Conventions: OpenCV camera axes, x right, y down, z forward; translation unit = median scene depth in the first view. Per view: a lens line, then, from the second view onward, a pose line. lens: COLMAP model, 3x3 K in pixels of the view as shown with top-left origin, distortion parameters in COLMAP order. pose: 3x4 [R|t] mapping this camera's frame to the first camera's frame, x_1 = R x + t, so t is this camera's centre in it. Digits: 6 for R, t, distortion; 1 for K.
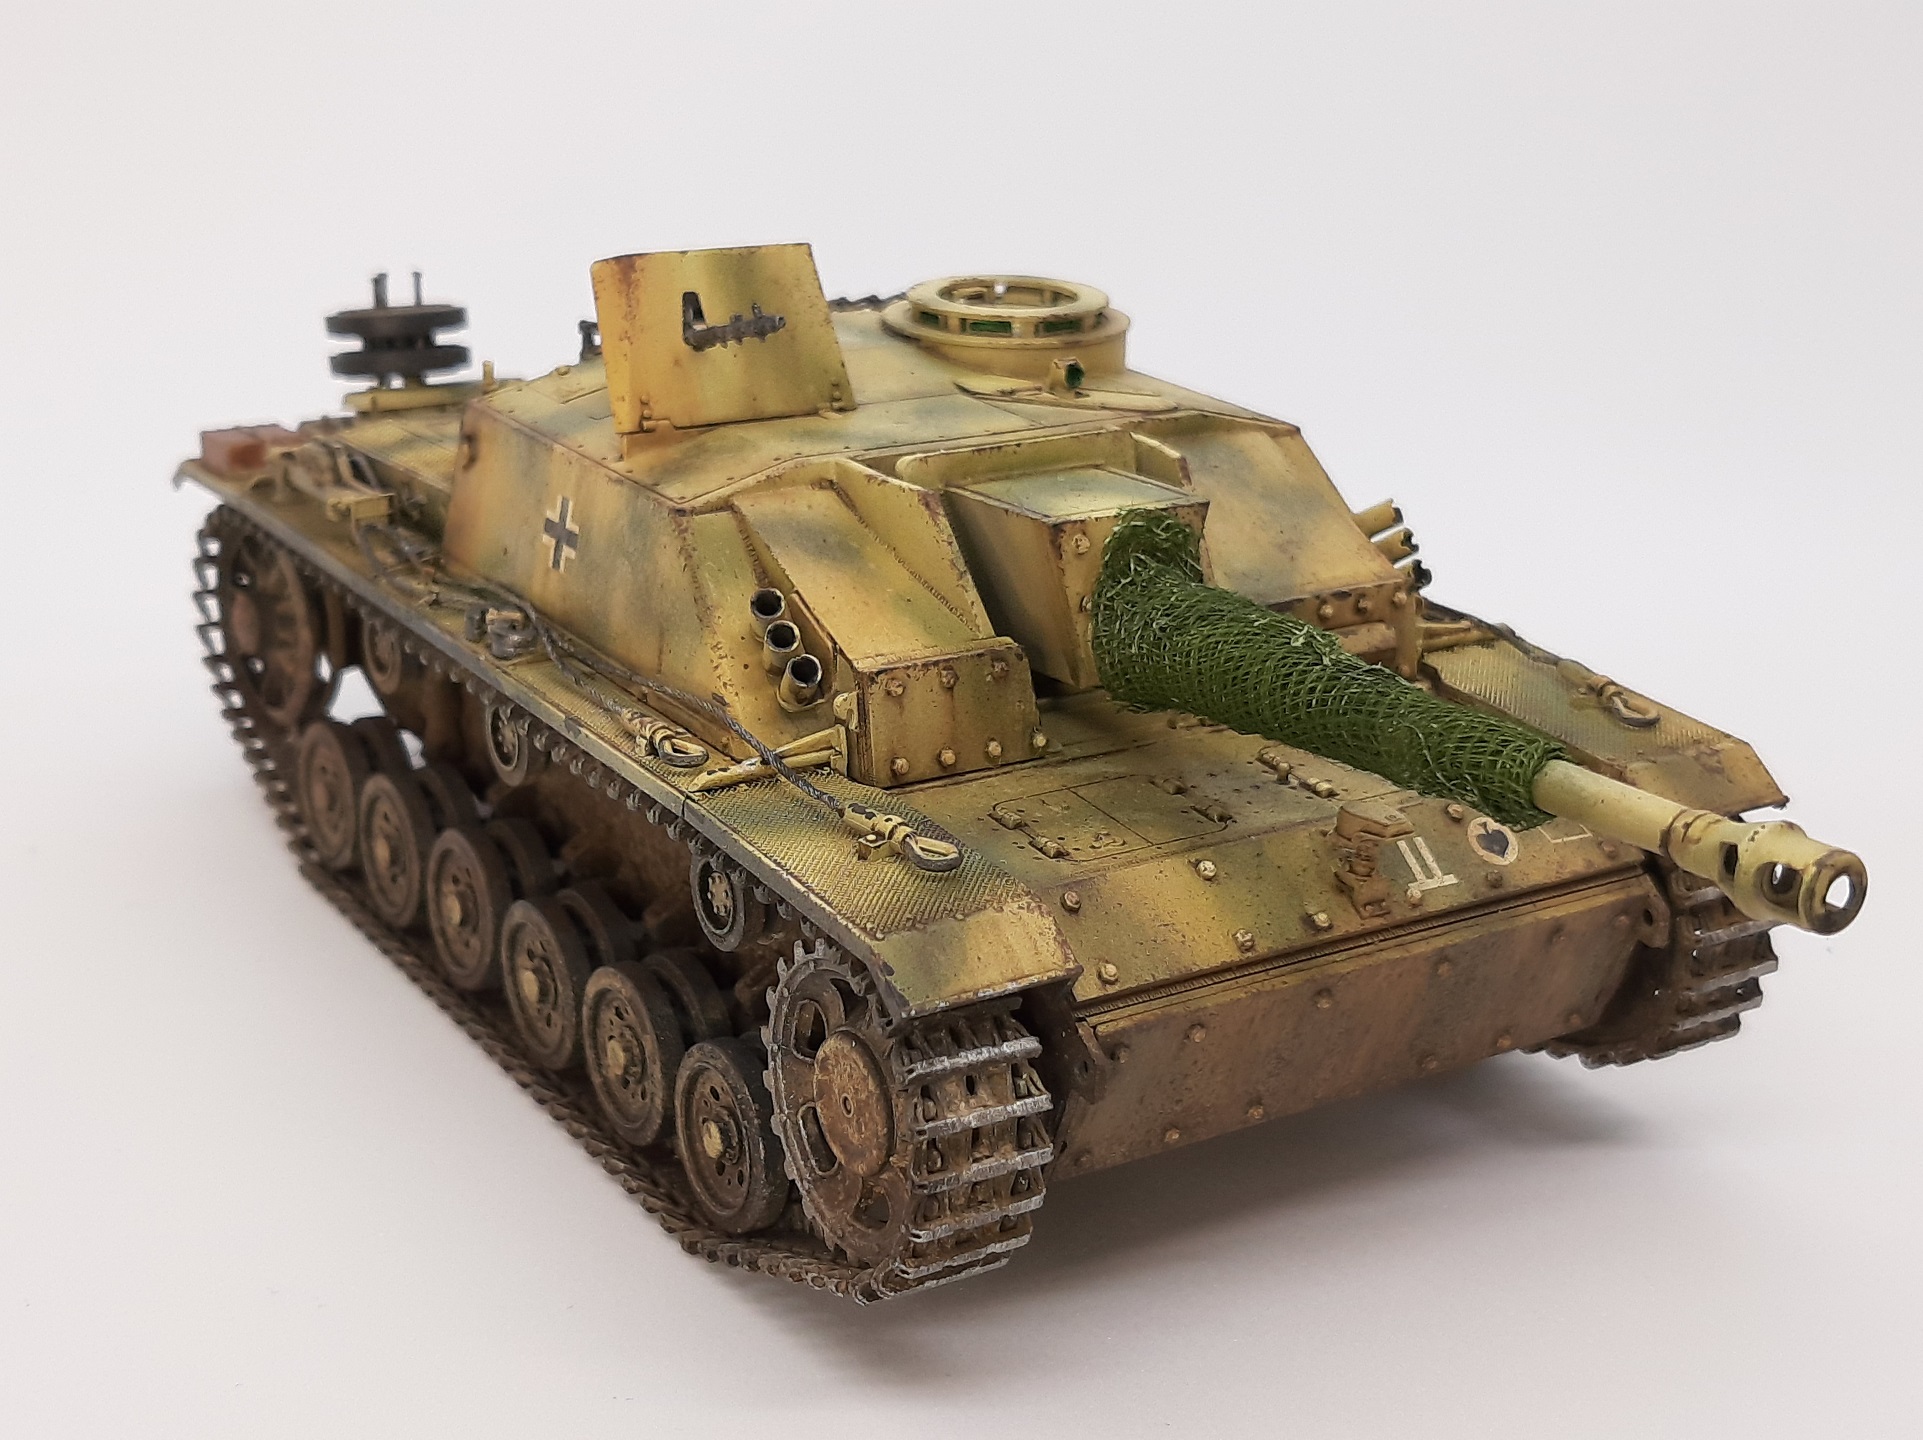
lens RADIAL K [[2779.0, 0, 962.4], [0, 2779.0, 720.4], [0, 0, 1]] dist [0.265481, -1.153672]
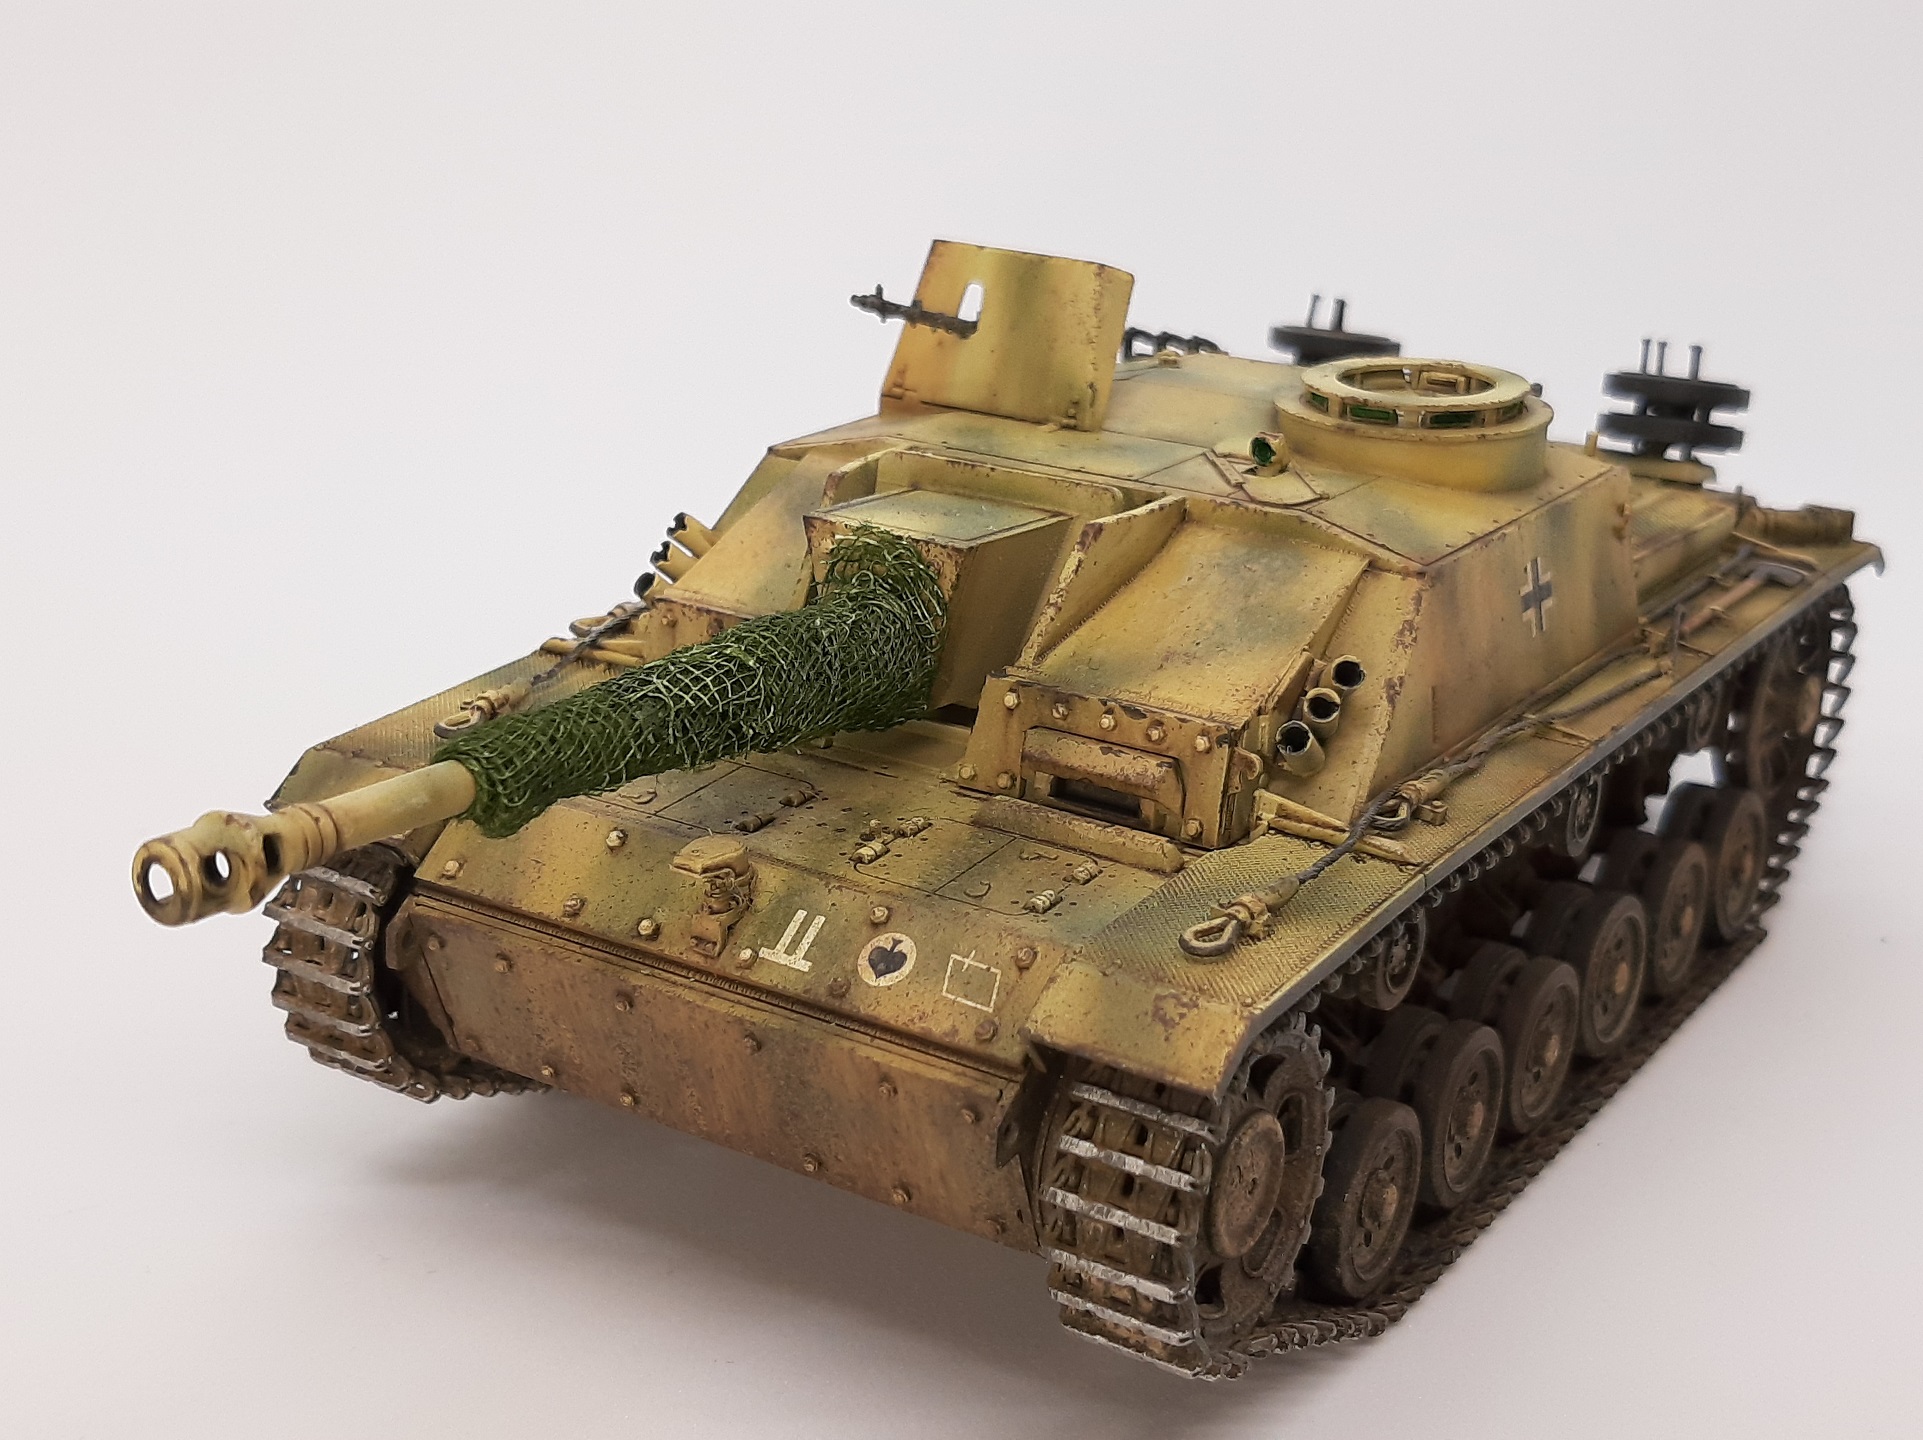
lens RADIAL K [[2706.5, 0, 961.5], [0, 2706.5, 717.3], [0, 0, 1]] dist [0.248876, -1.081571]
pose [[0.405457, 0.280622, -0.869975, 0.939848], [-0.318242, 0.935509, 0.153442, -0.171978], [0.856929, 0.214648, 0.468615, 0.597914]]
